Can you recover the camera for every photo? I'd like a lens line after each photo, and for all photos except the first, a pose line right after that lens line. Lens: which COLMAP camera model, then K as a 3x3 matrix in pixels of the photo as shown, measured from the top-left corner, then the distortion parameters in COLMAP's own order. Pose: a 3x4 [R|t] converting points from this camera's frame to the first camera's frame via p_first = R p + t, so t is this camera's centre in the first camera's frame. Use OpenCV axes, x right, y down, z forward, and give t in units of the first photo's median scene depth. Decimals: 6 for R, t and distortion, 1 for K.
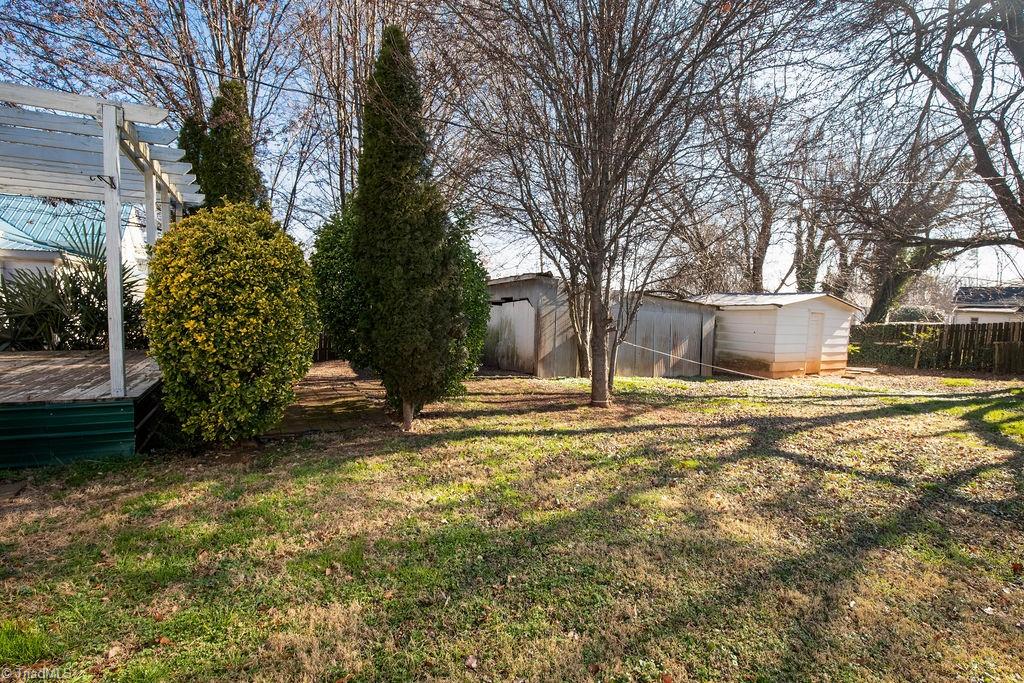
lens RADIAL K [[493.0, 0, 512.0], [0, 493.0, 341.5], [0, 0, 1]] dist [0.000070, -0.000004]
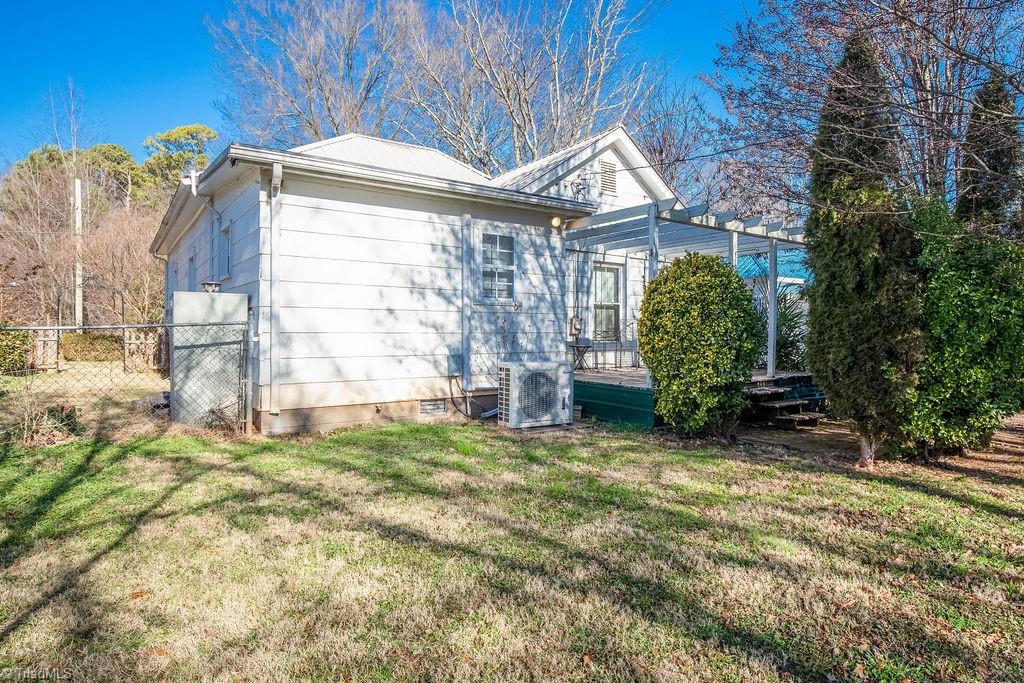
lens RADIAL K [[493.0, 0, 512.0], [0, 493.0, 341.5], [0, 0, 1]] dist [0.000070, -0.000004]
pose [[0.179427, 0.005297, -0.983757, 1.127790], [-0.064664, 0.997886, -0.006421, 0.013239], [0.981644, 0.064766, 0.179390, 0.430562]]
